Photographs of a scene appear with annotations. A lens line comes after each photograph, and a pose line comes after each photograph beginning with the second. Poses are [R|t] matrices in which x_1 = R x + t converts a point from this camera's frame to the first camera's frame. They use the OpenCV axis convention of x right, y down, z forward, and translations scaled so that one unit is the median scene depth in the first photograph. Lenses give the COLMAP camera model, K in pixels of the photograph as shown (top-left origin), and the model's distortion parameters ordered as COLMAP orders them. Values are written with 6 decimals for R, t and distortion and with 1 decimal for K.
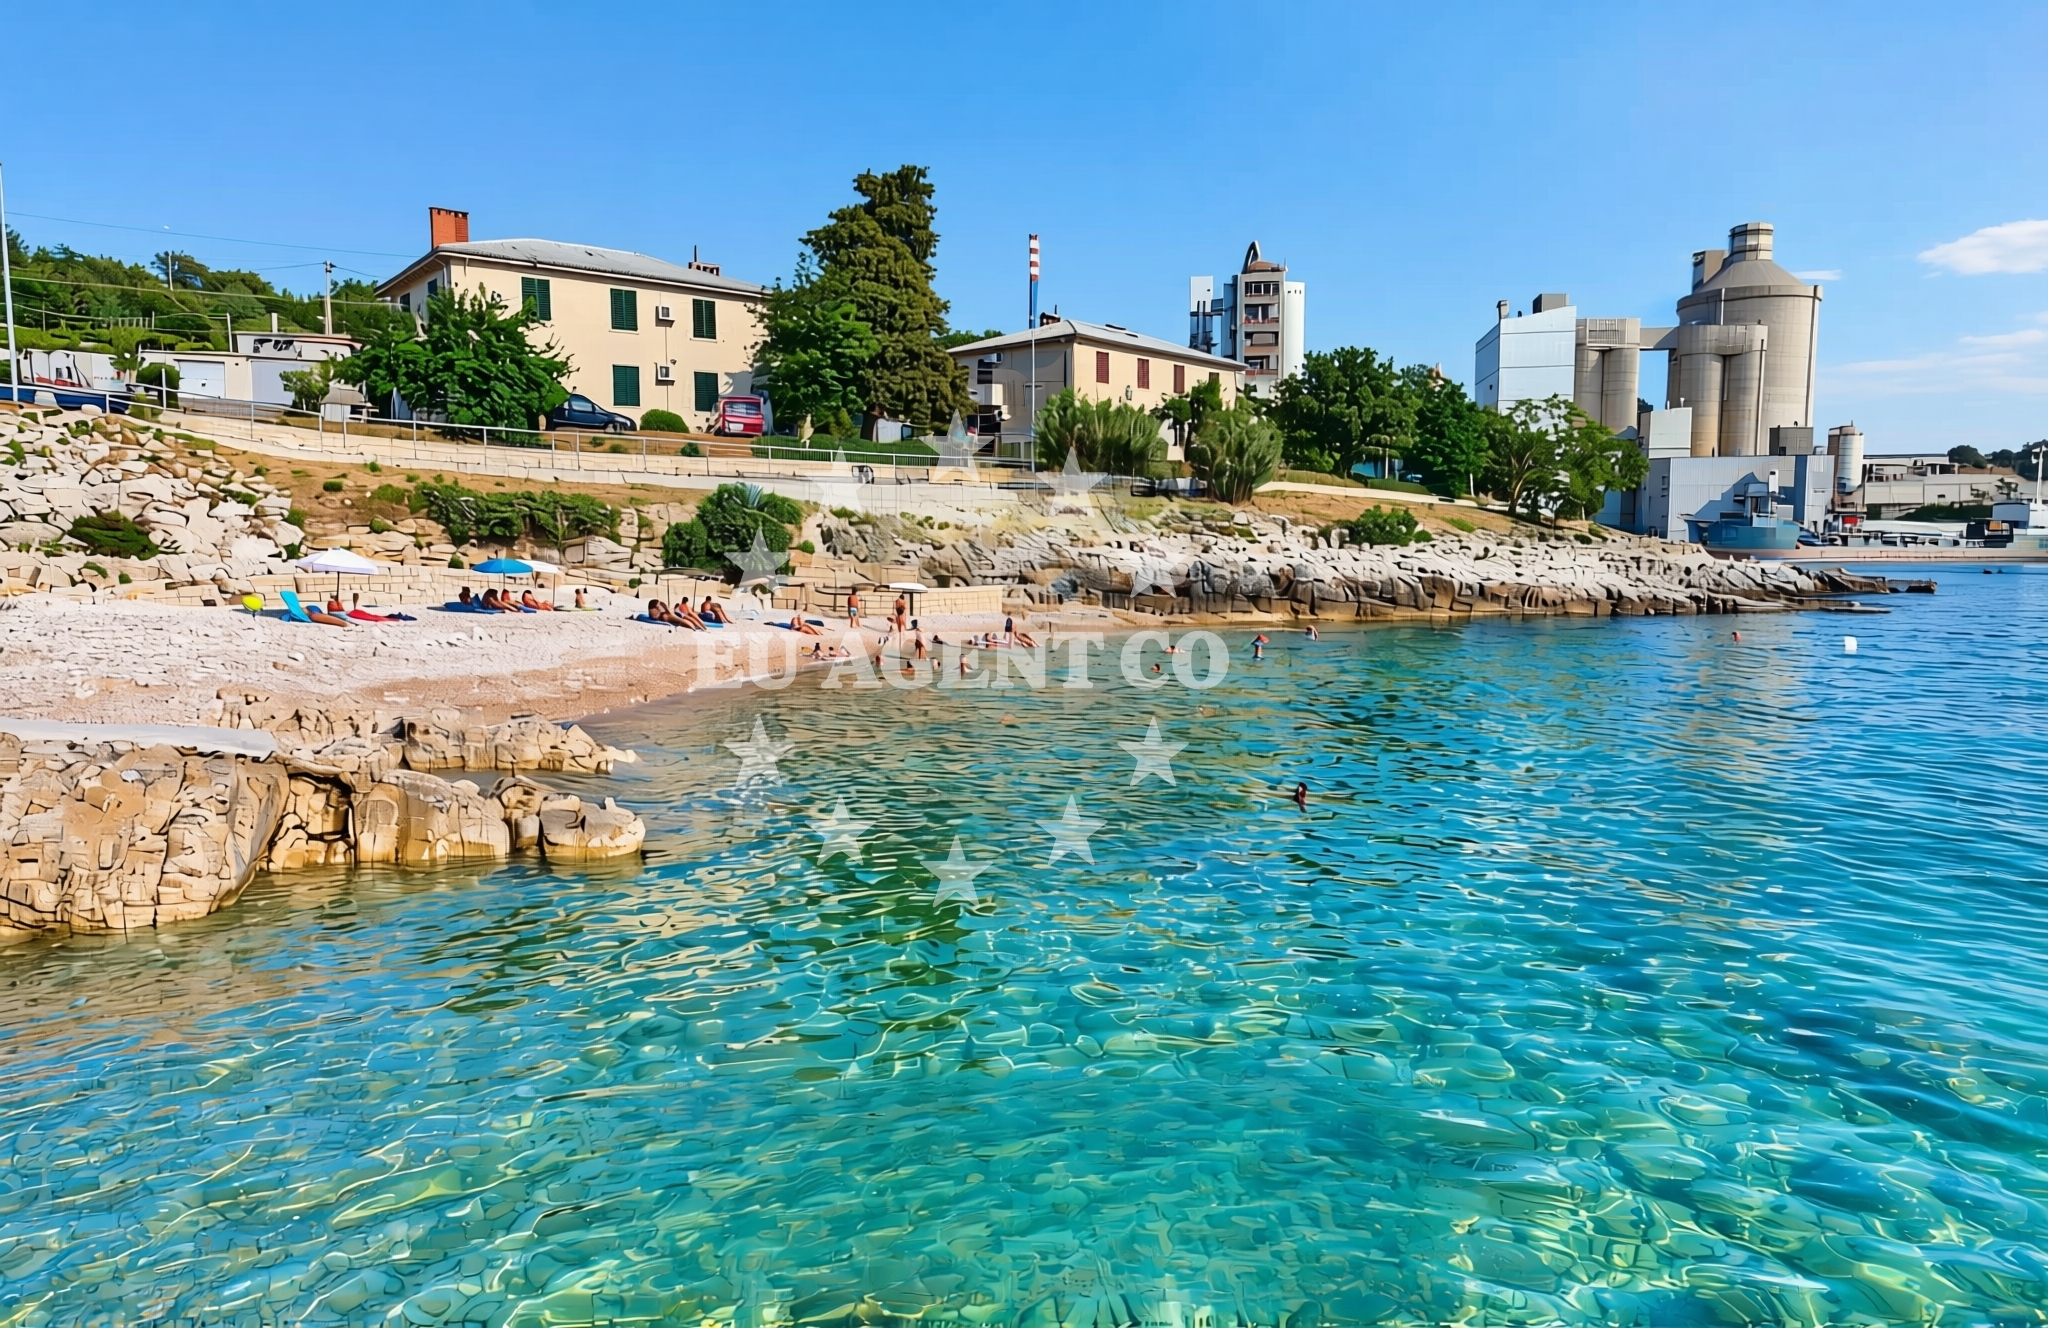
lens RADIAL K [[1410.3, 0, 1022.0], [0, 1410.3, 699.1], [0, 0, 1]] dist [-0.002068, -0.000020]
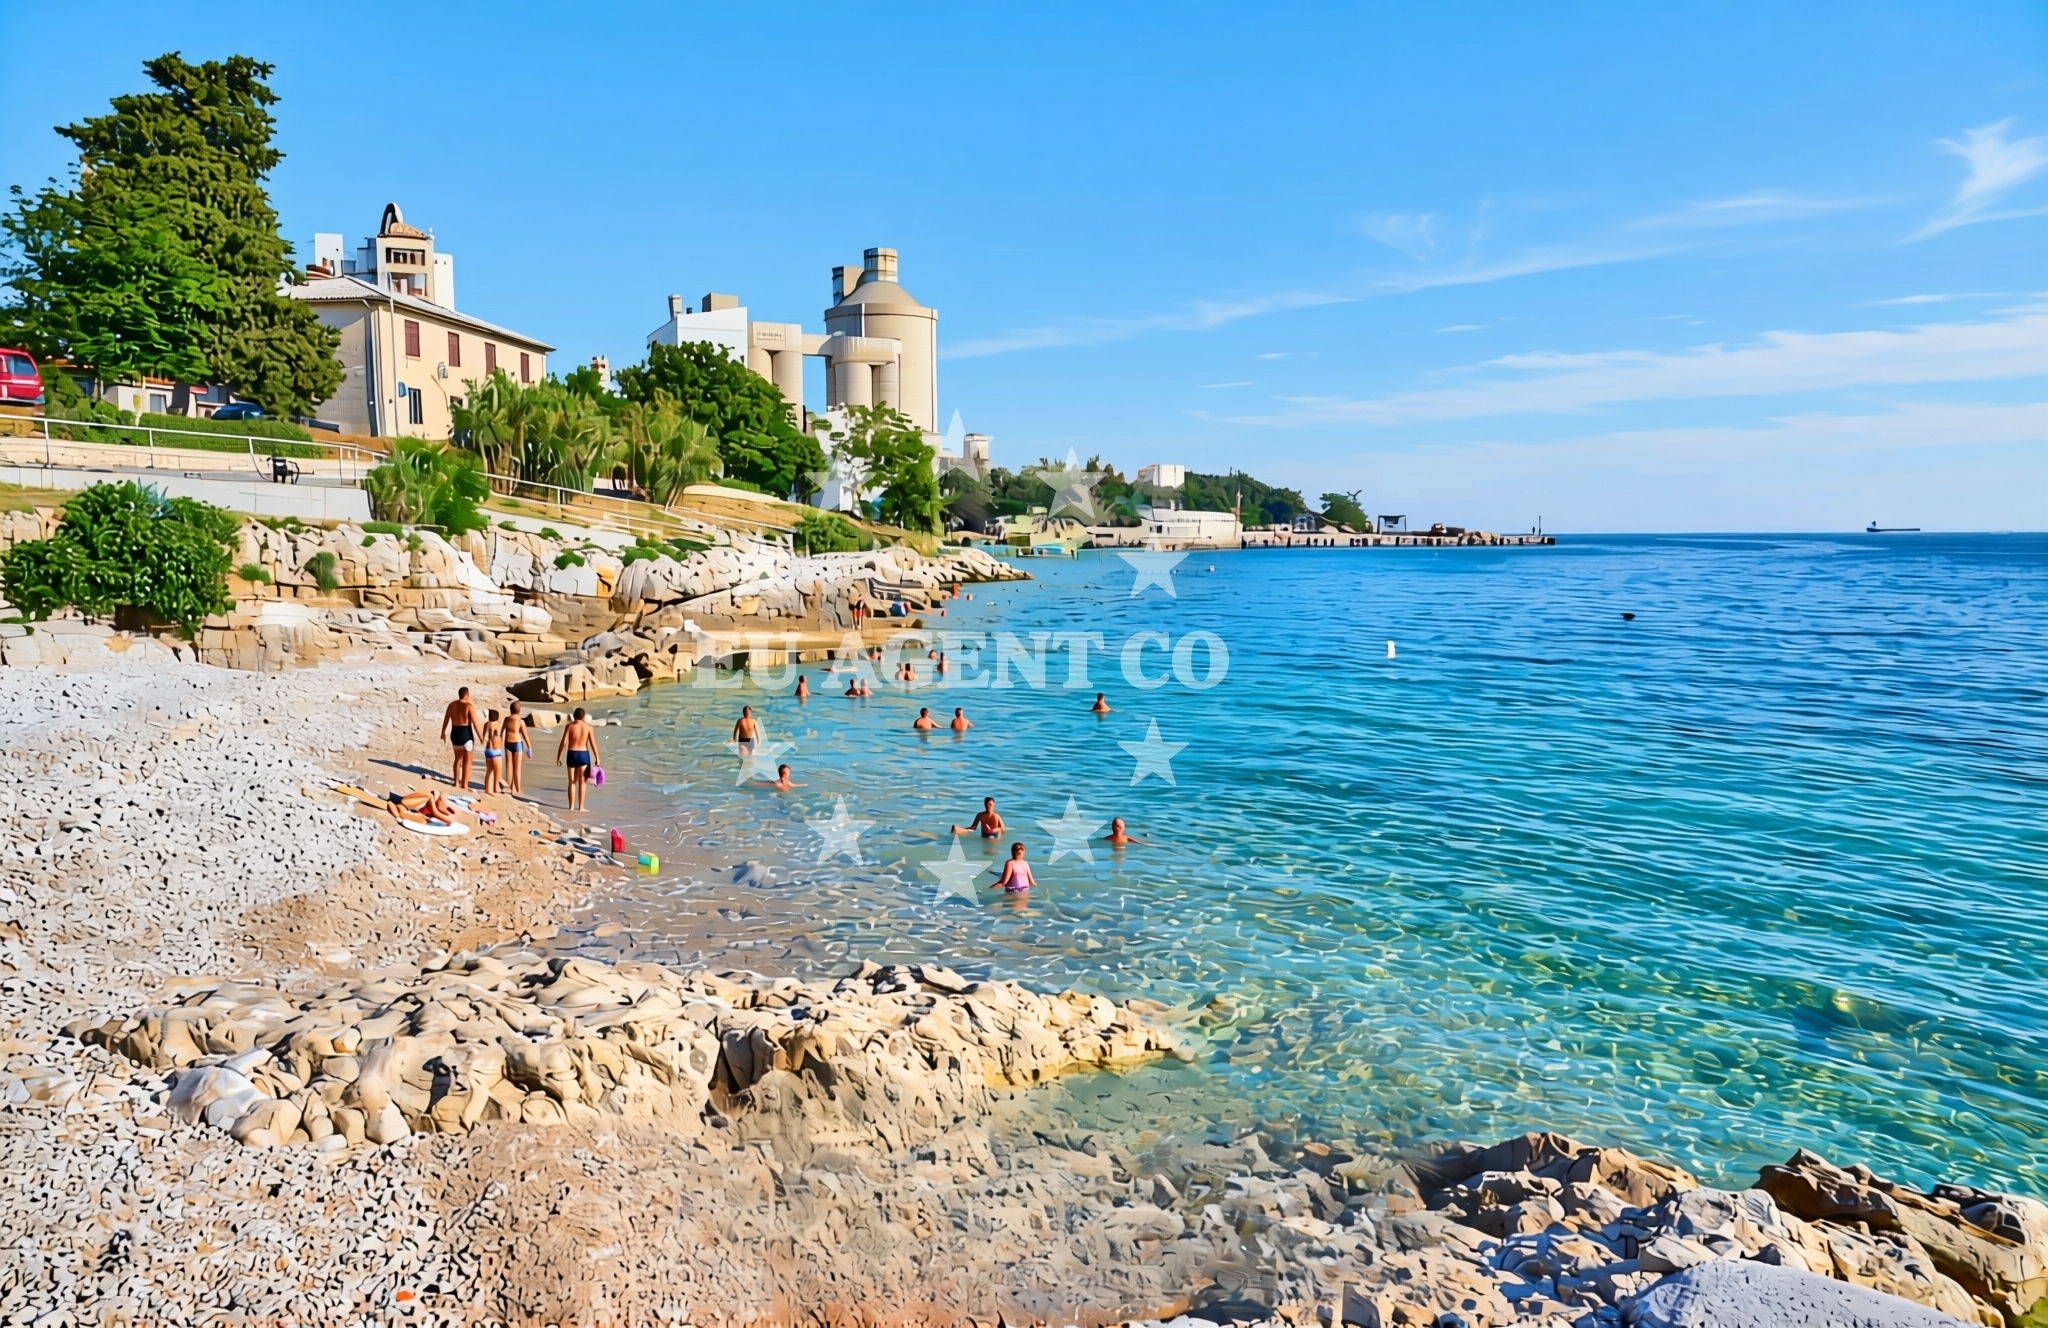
lens RADIAL K [[1391.4, 0, 957.9], [0, 1391.4, 668.3], [0, 0, 1]] dist [0.006273, 0.053830]
pose [[0.818540, -0.059750, 0.571333, -0.191968], [0.064550, 0.997844, 0.011876, -0.032544], [-0.570811, 0.027159, 0.820632, 0.156031]]
